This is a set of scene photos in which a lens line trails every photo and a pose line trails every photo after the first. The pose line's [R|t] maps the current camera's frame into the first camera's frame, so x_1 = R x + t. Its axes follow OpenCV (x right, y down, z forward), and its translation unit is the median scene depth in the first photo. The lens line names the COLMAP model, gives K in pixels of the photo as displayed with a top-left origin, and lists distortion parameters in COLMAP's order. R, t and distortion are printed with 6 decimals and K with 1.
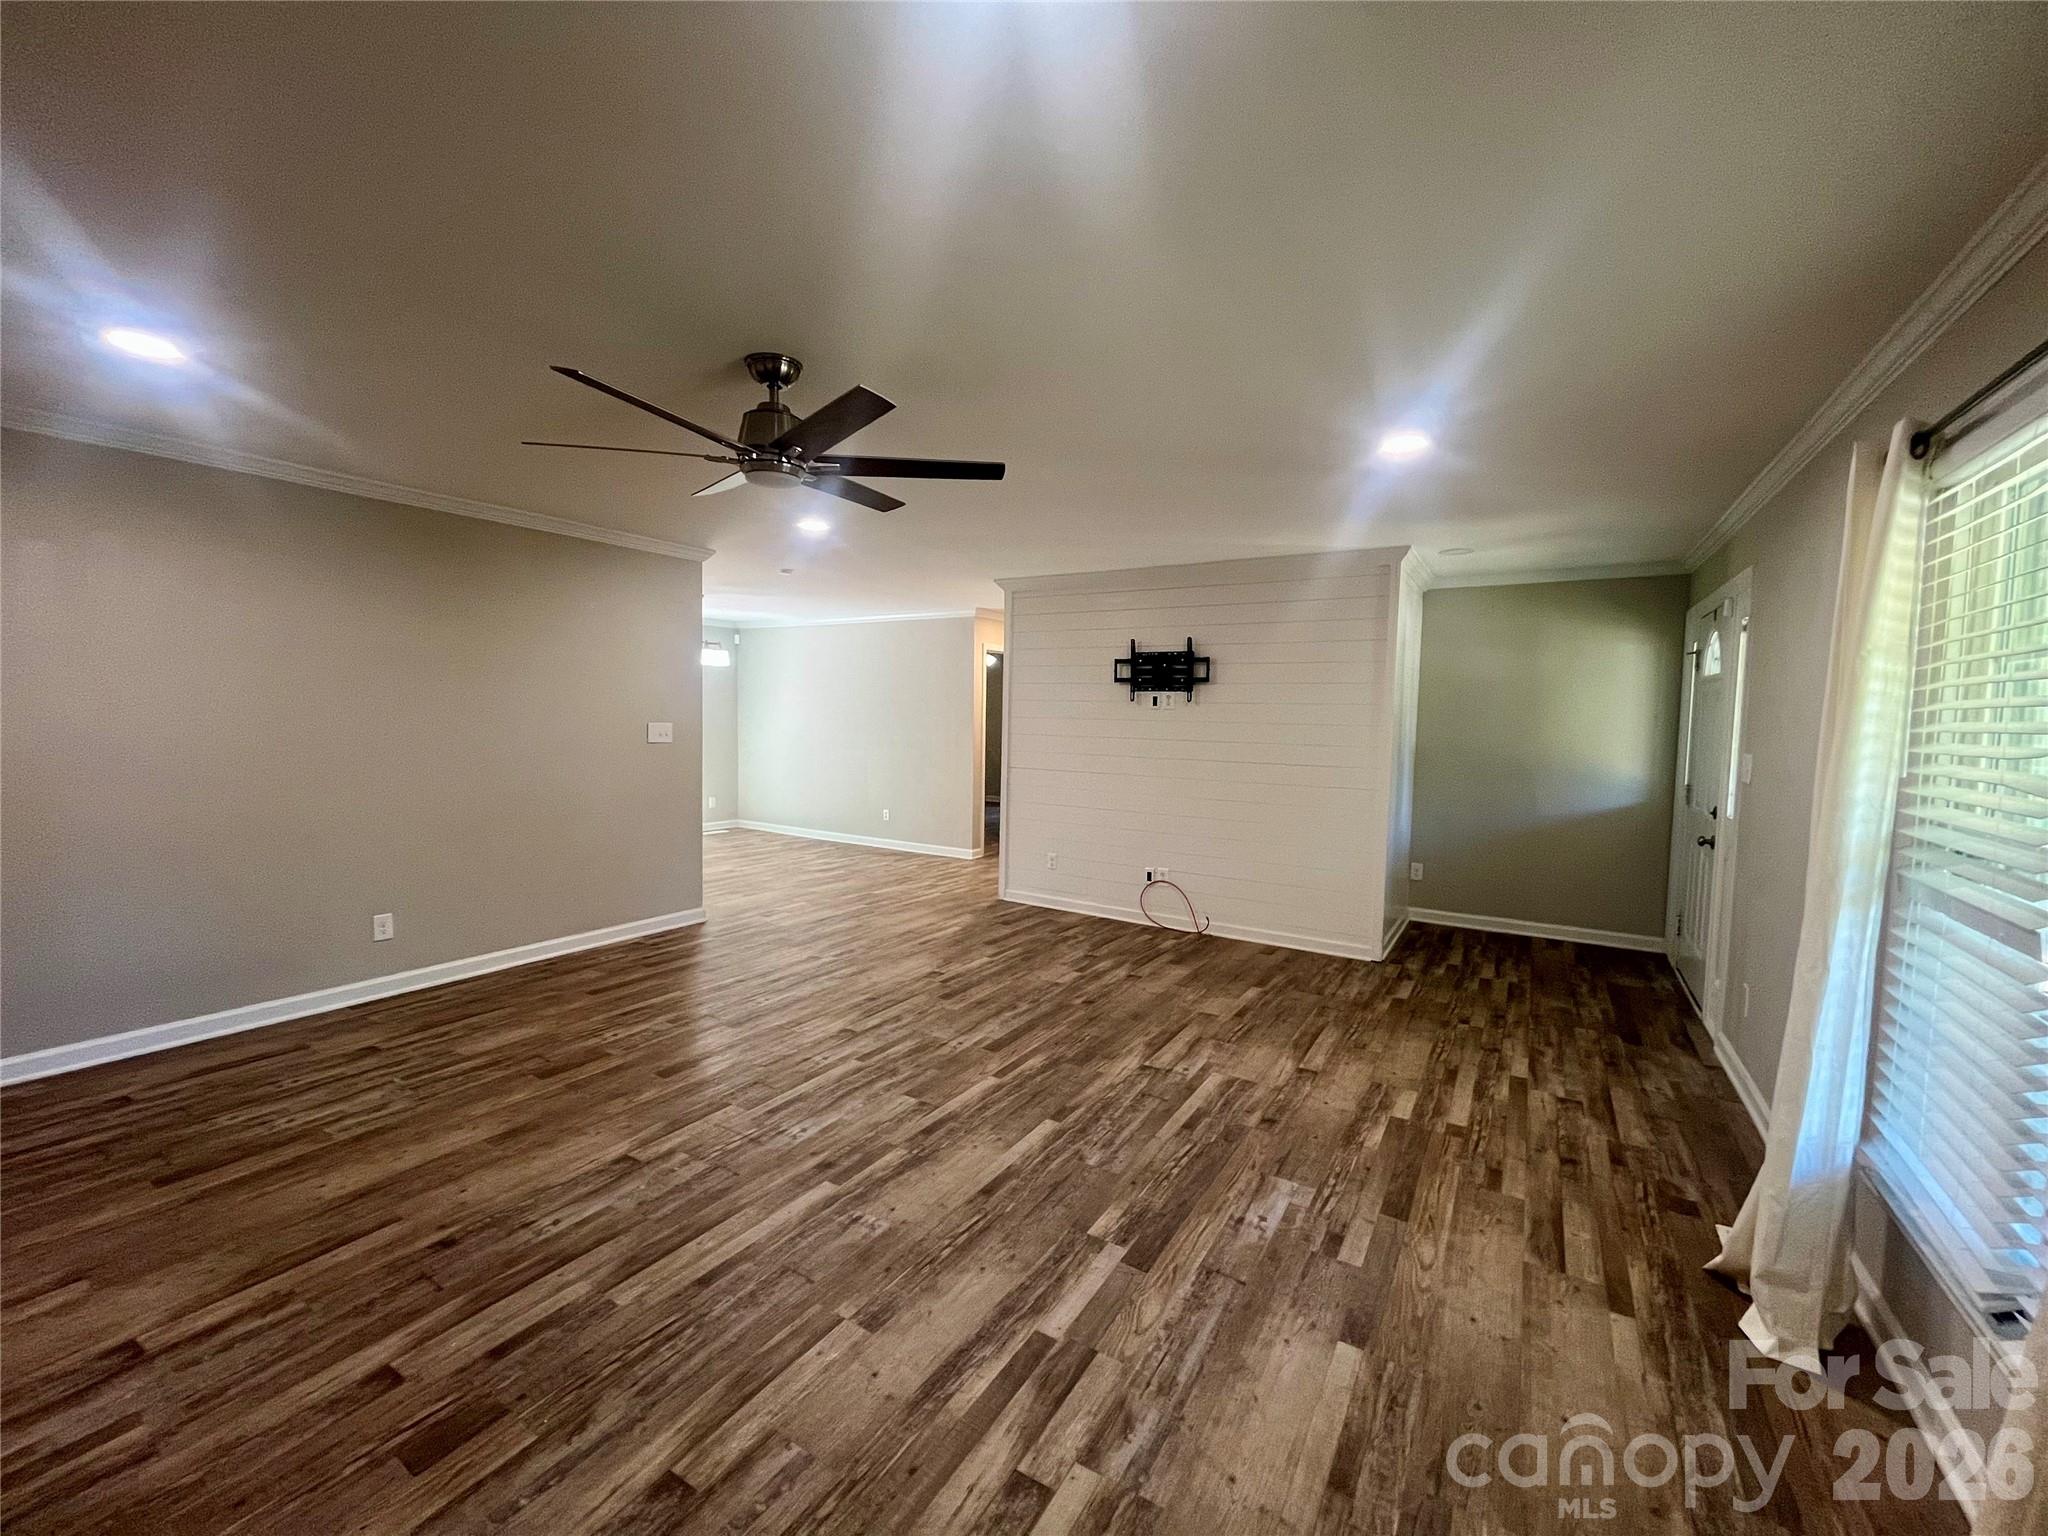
lens RADIAL K [[826.0, 0, 1017.7], [0, 826.0, 764.5], [0, 0, 1]] dist [-0.002576, -0.001260]
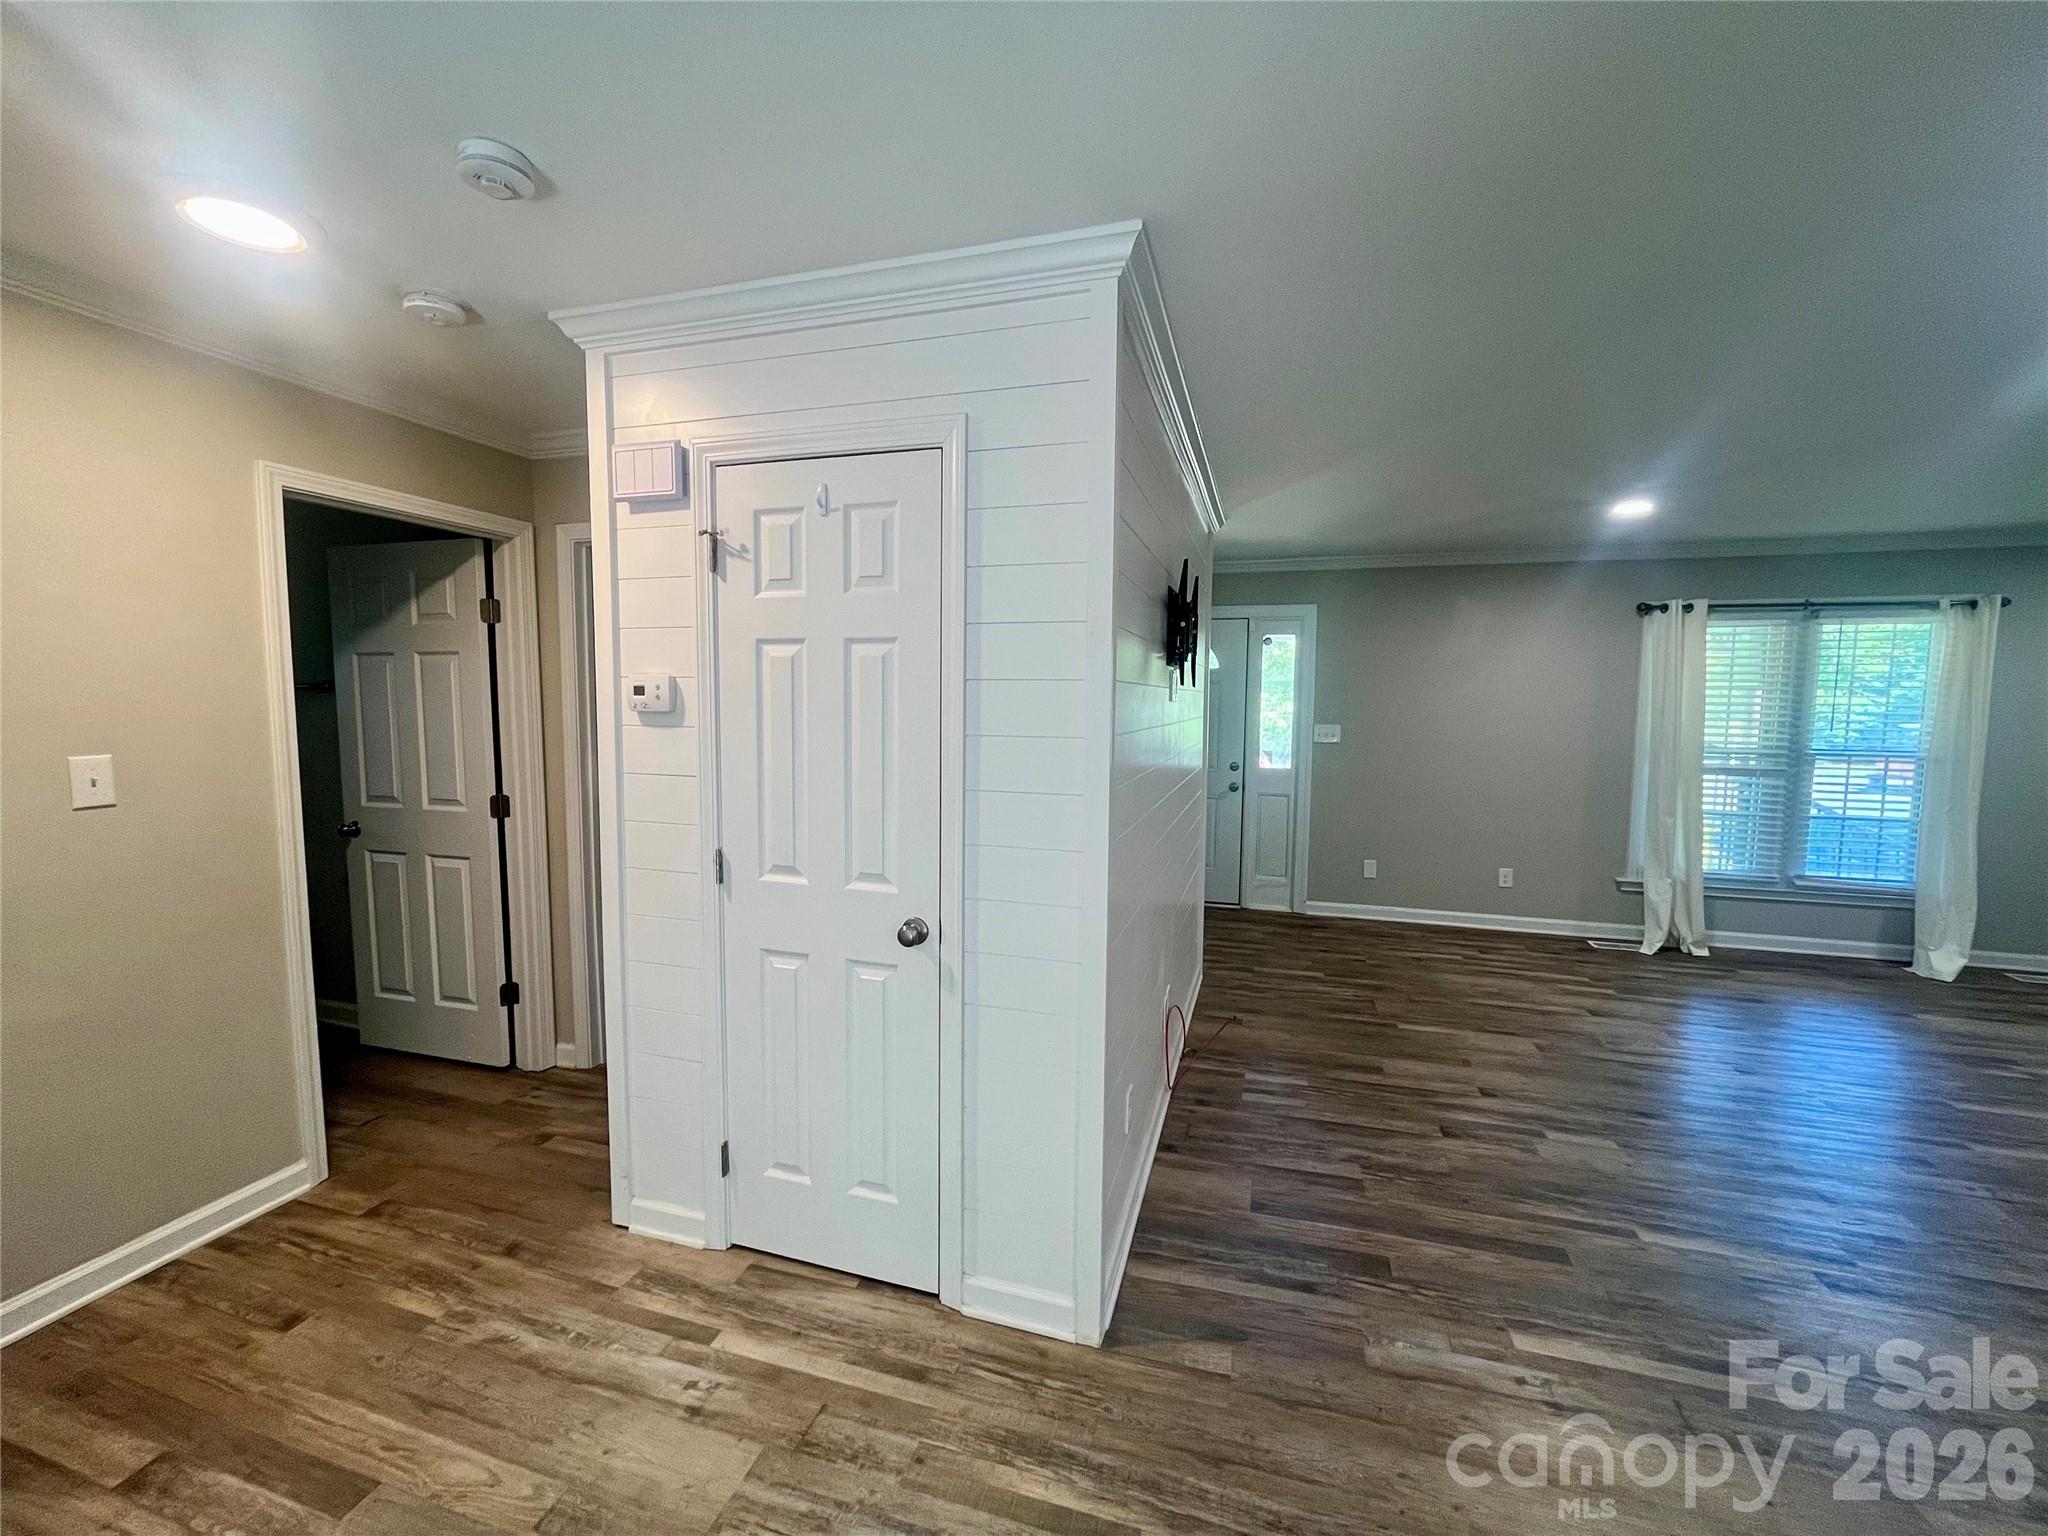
lens RADIAL K [[826.0, 0, 1015.2], [0, 826.0, 774.6], [0, 0, 1]] dist [-0.002576, -0.001260]
pose [[-0.257572, -0.110750, 0.959891, -0.551646], [0.046969, 0.990800, 0.126919, -0.160346], [-0.965117, 0.077776, -0.250001, 2.157539]]
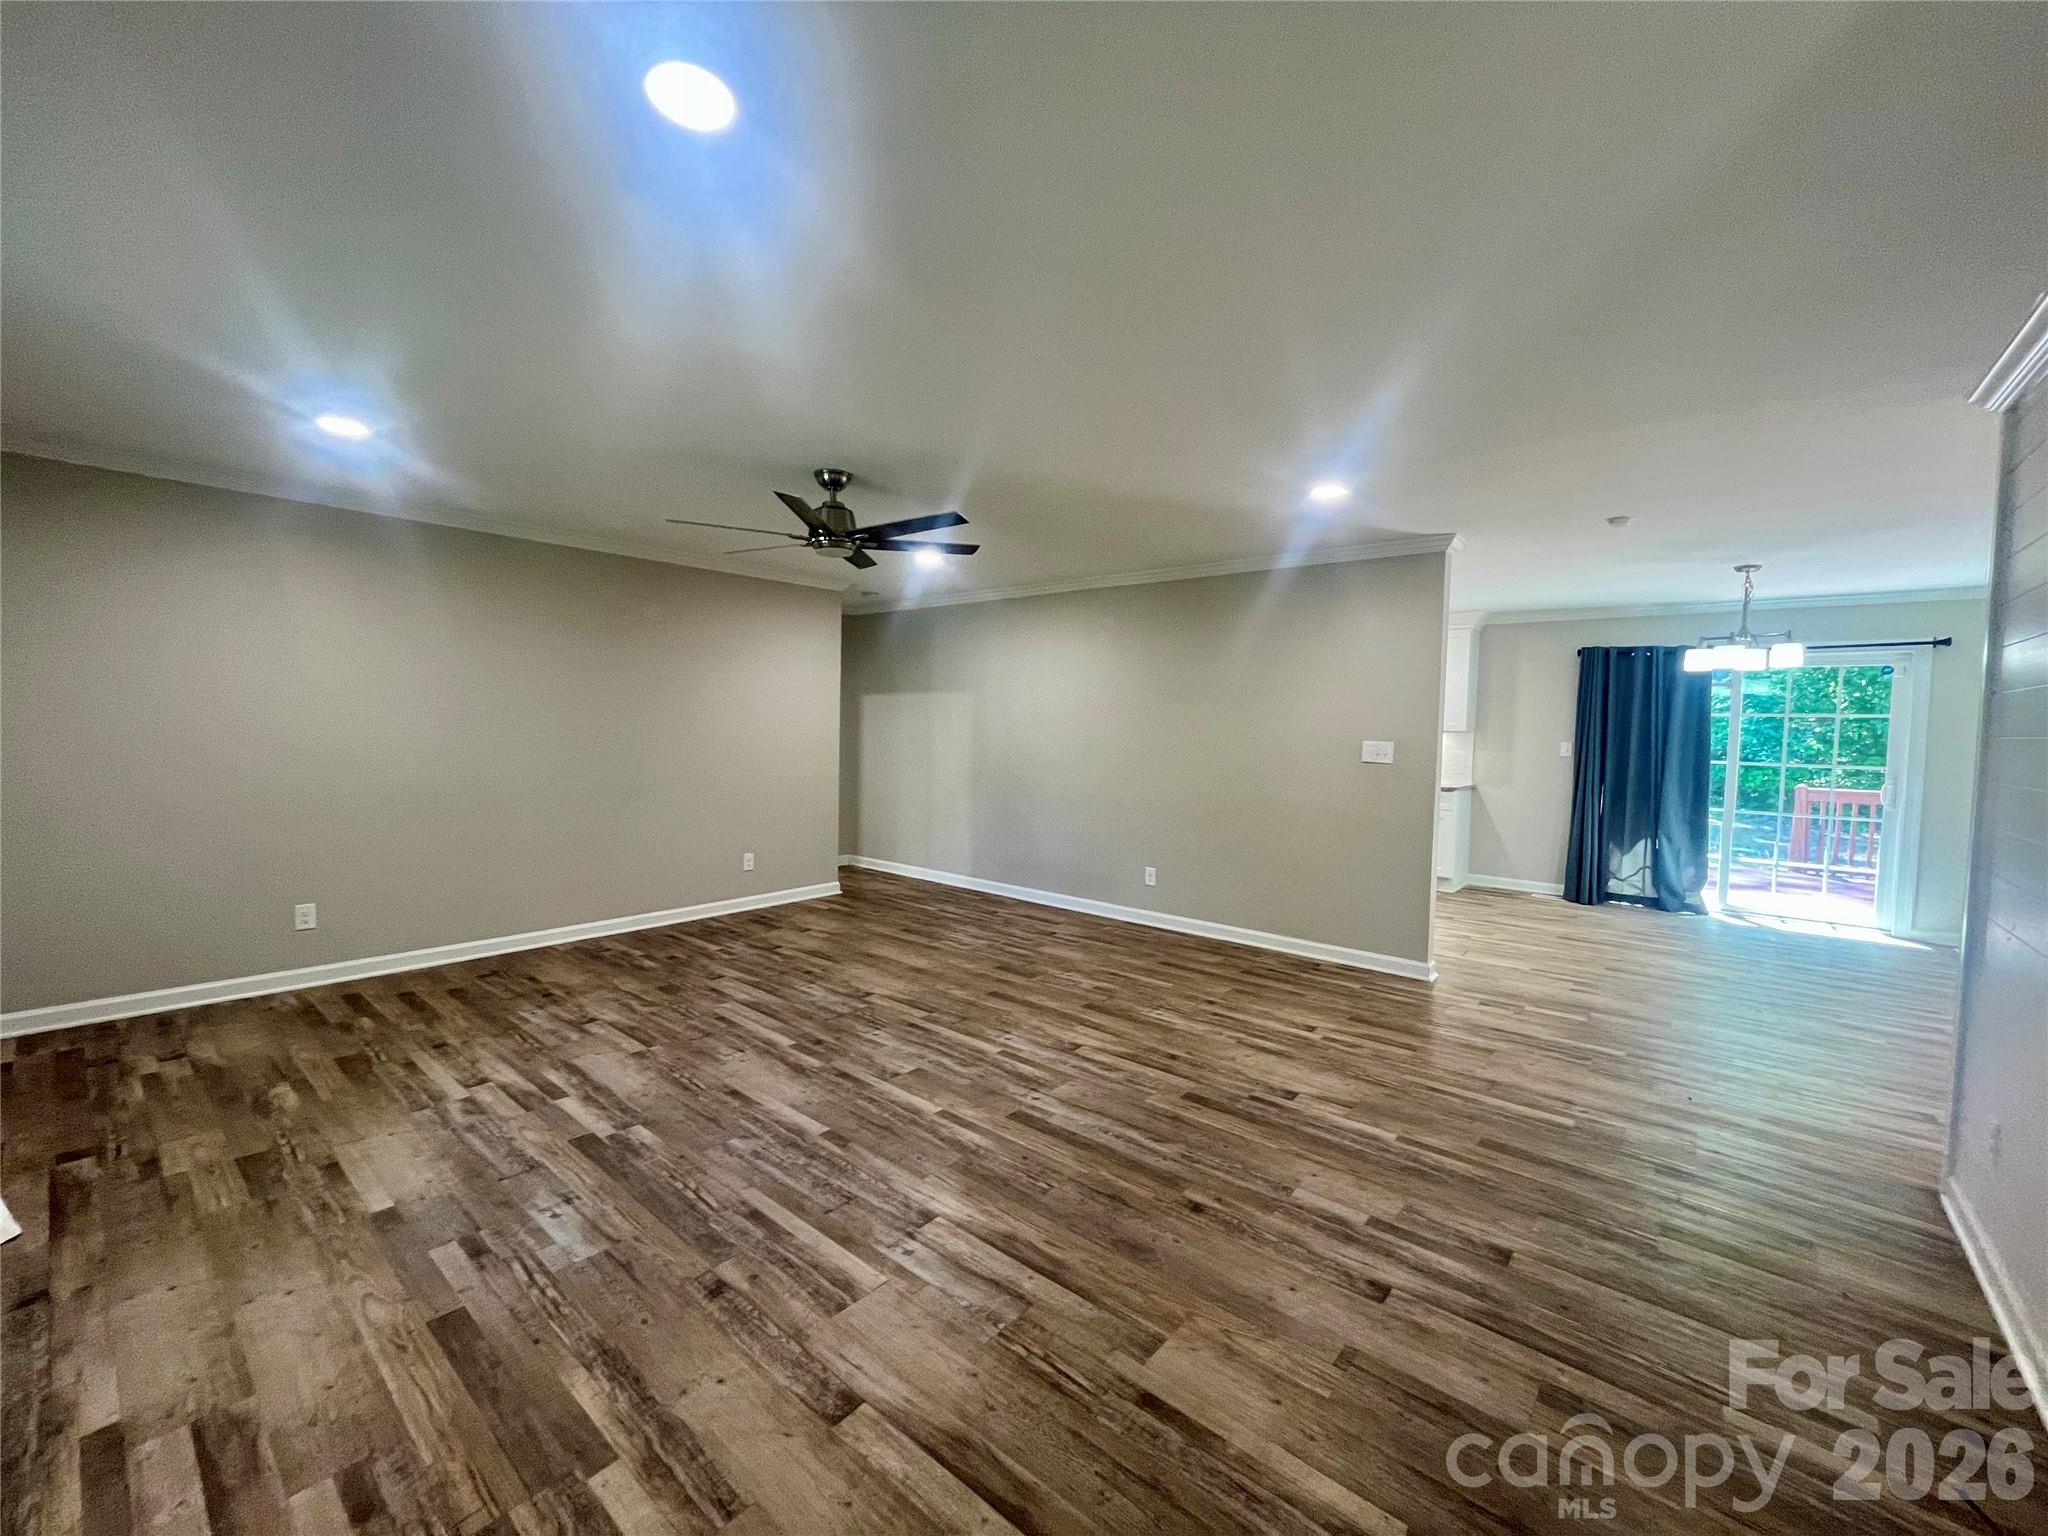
lens RADIAL K [[826.0, 0, 1019.9], [0, 826.0, 754.1], [0, 0, 1]] dist [-0.002576, -0.001260]
pose [[-0.142902, 0.012063, -0.989663, 0.852517], [-0.084743, 0.996105, 0.024378, -0.038175], [0.986102, 0.087351, -0.141323, 1.190570]]
